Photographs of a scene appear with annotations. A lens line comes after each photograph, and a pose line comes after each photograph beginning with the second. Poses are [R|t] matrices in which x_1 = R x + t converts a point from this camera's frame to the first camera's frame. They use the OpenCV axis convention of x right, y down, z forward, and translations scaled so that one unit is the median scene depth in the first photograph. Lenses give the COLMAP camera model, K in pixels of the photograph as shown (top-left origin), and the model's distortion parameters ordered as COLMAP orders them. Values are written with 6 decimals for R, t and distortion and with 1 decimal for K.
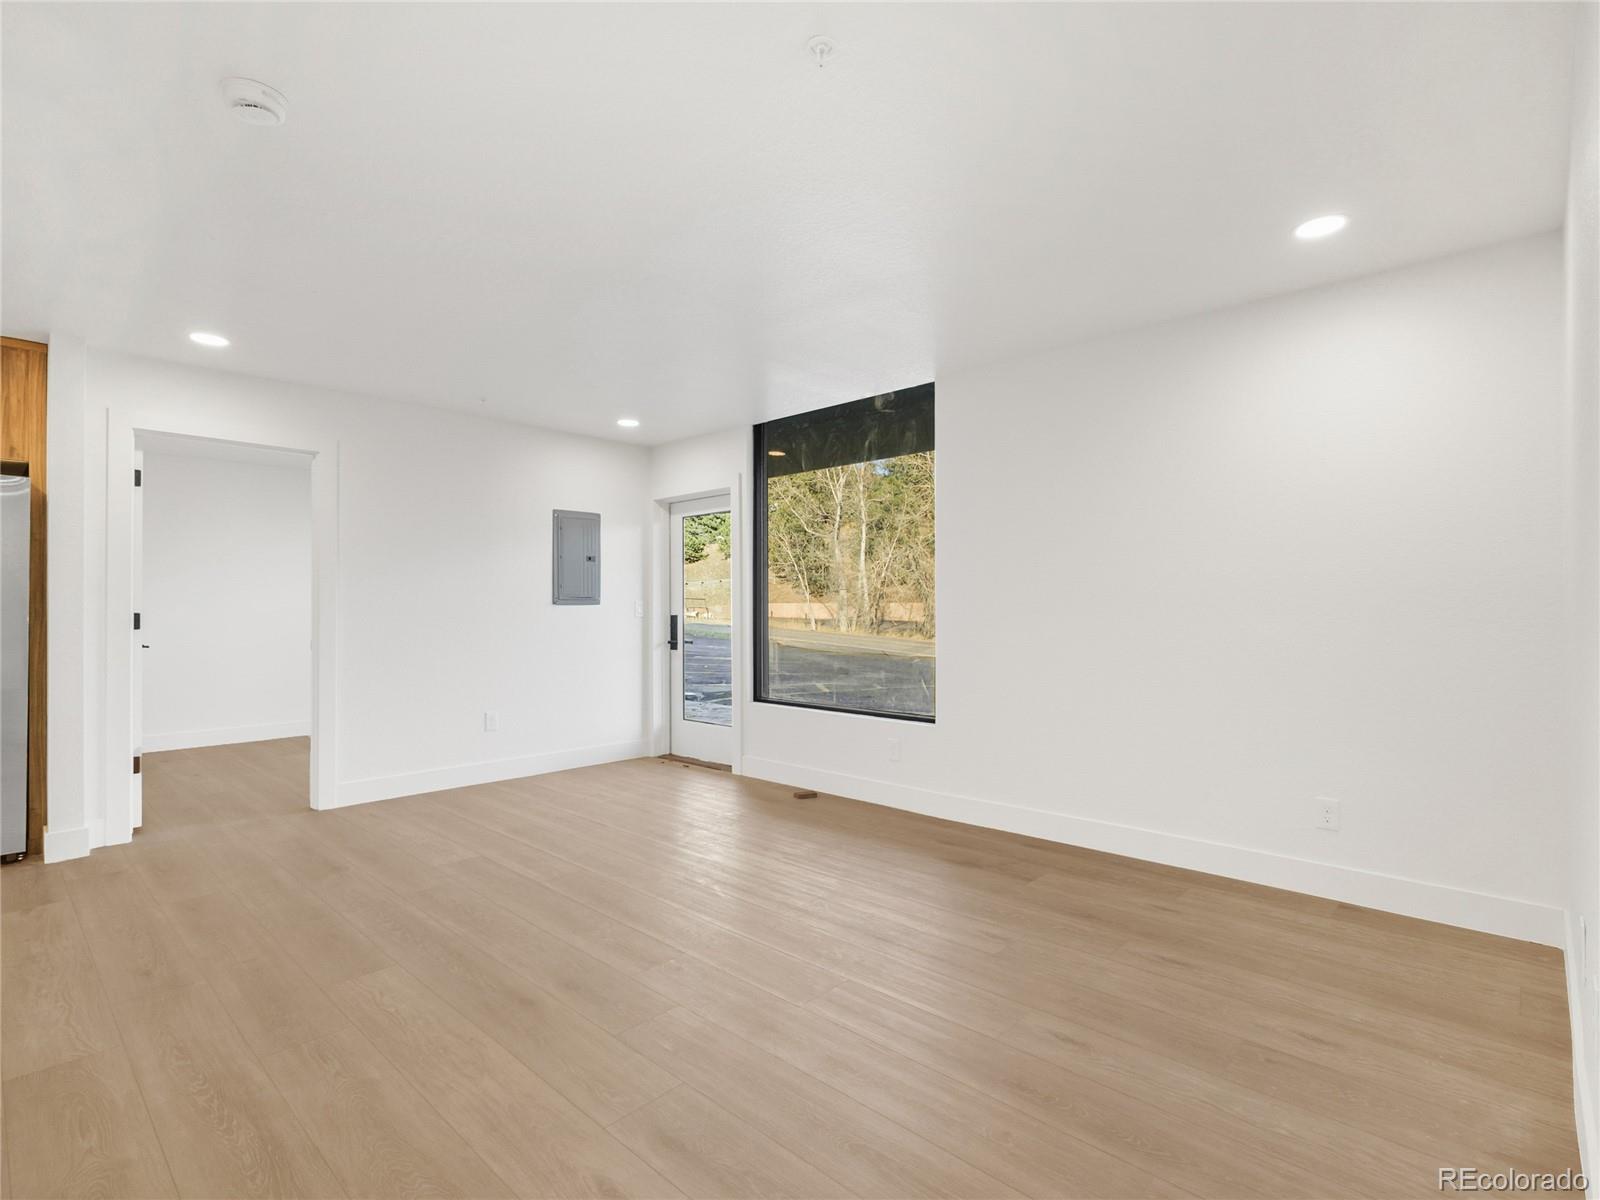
lens RADIAL K [[788.9, 0, 804.6], [0, 788.9, 610.2], [0, 0, 1]] dist [0.001331, 0.000309]
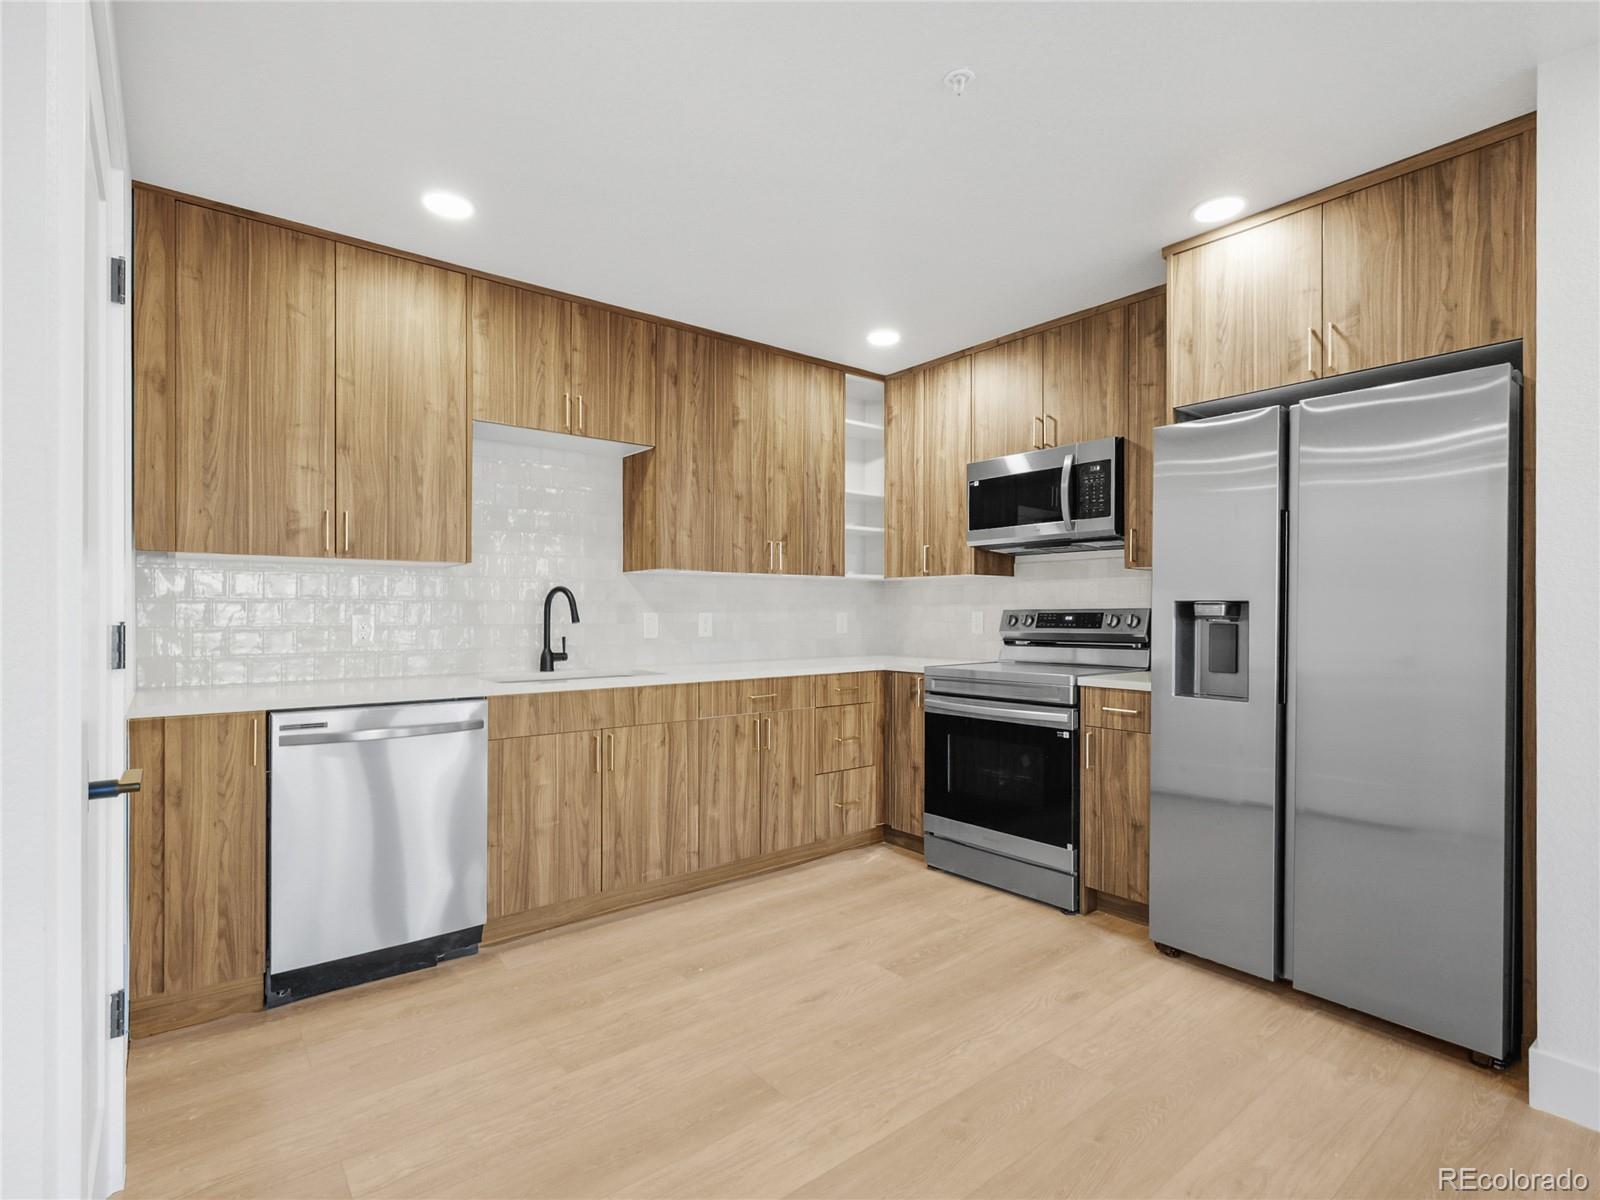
lens RADIAL K [[788.9, 0, 804.6], [0, 788.9, 610.2], [0, 0, 1]] dist [0.001331, 0.000309]
pose [[-0.150717, 0.001285, -0.988576, -0.396827], [0.003533, 0.999993, 0.000762, 0.000789], [0.988571, -0.003378, -0.150721, 0.643228]]
